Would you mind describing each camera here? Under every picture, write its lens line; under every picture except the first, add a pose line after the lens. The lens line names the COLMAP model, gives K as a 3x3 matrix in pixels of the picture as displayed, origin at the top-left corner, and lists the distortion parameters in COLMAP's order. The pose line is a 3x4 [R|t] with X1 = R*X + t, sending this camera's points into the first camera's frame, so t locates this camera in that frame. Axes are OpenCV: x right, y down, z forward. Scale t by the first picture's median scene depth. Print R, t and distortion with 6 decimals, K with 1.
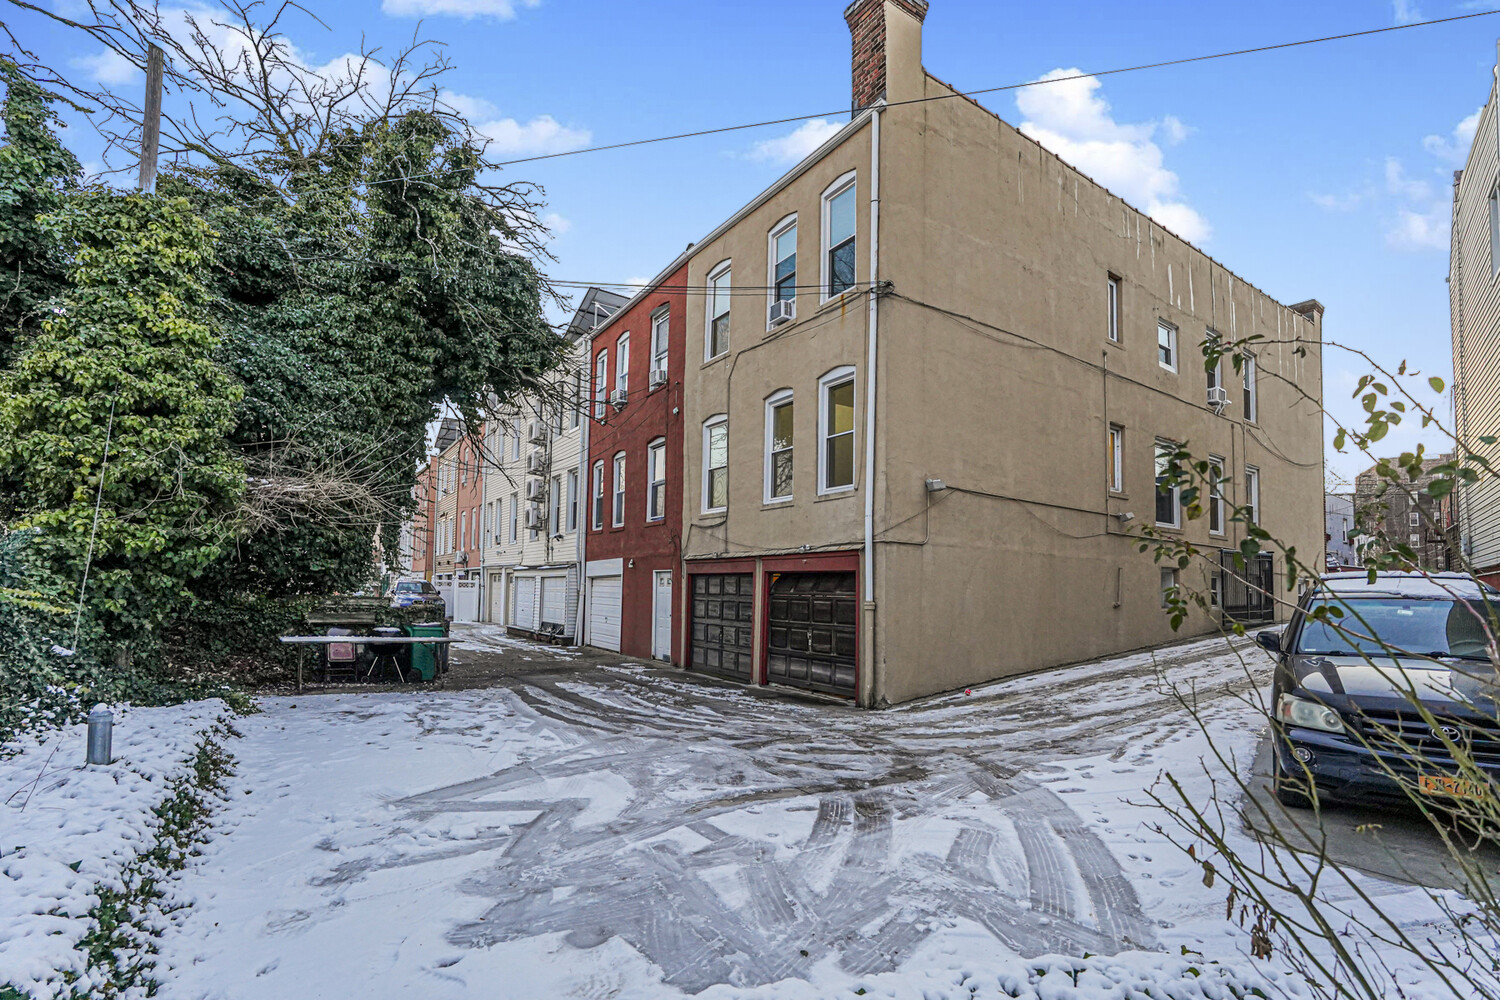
lens RADIAL K [[653.2, 0, 814.1], [0, 653.2, 579.7], [0, 0, 1]] dist [-0.009060, 0.004599]
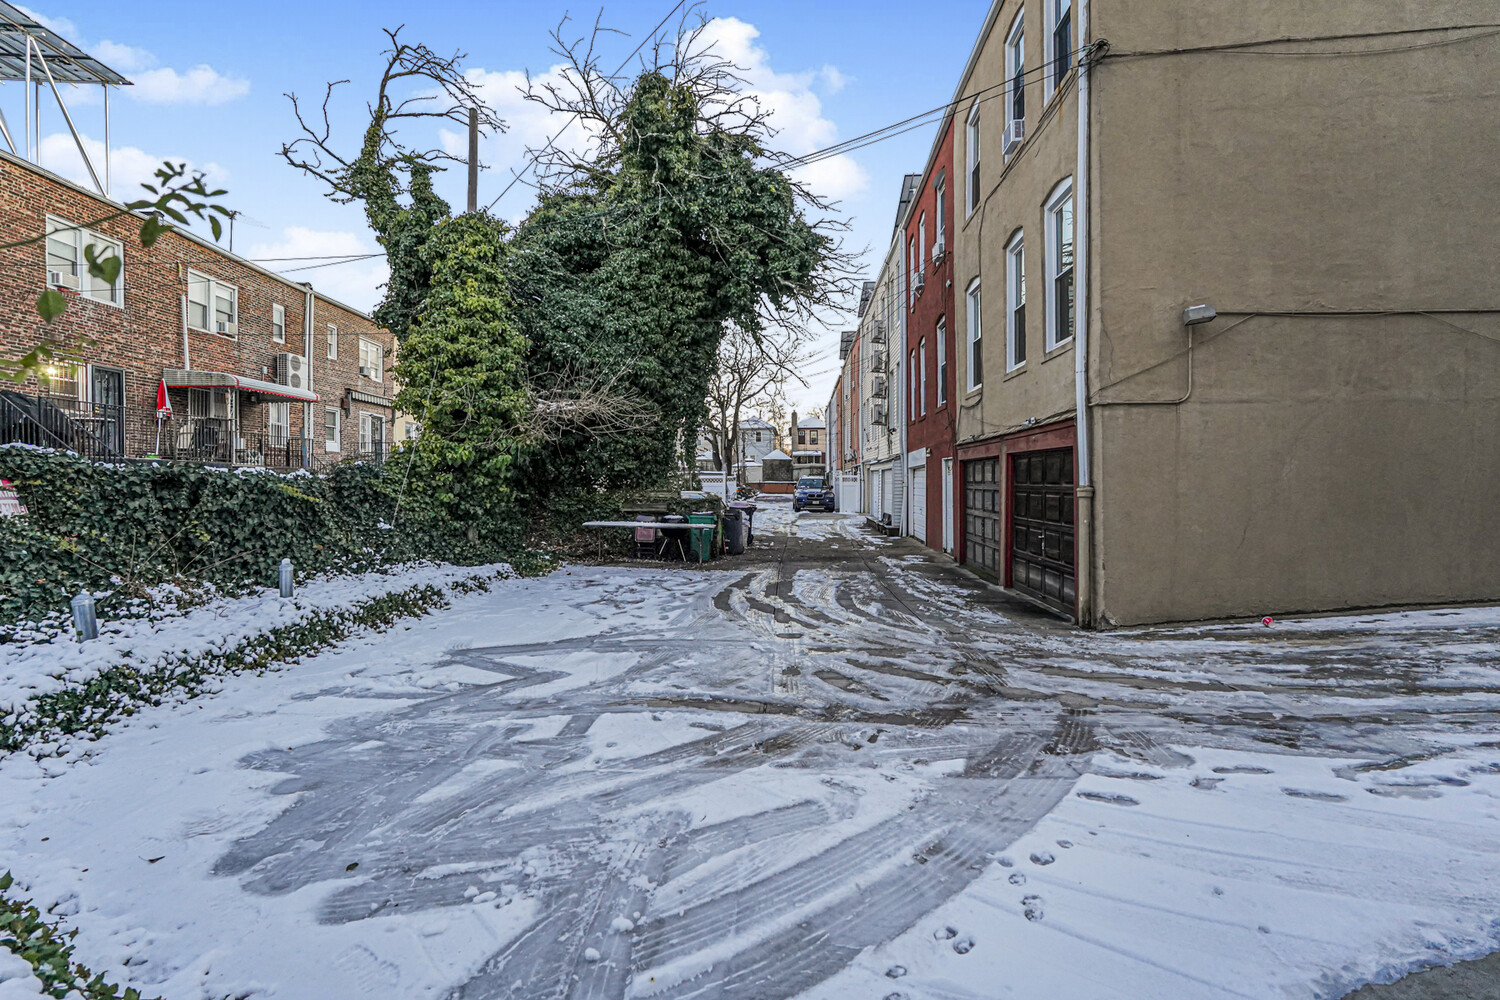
lens RADIAL K [[653.2, 0, 743.9], [0, 653.2, 496.9], [0, 0, 1]] dist [-0.009060, 0.004599]
pose [[0.771269, -0.007749, -0.636462, 0.260478], [0.032182, 0.999122, 0.026834, 0.012653], [0.635695, -0.041179, 0.770841, 0.174719]]
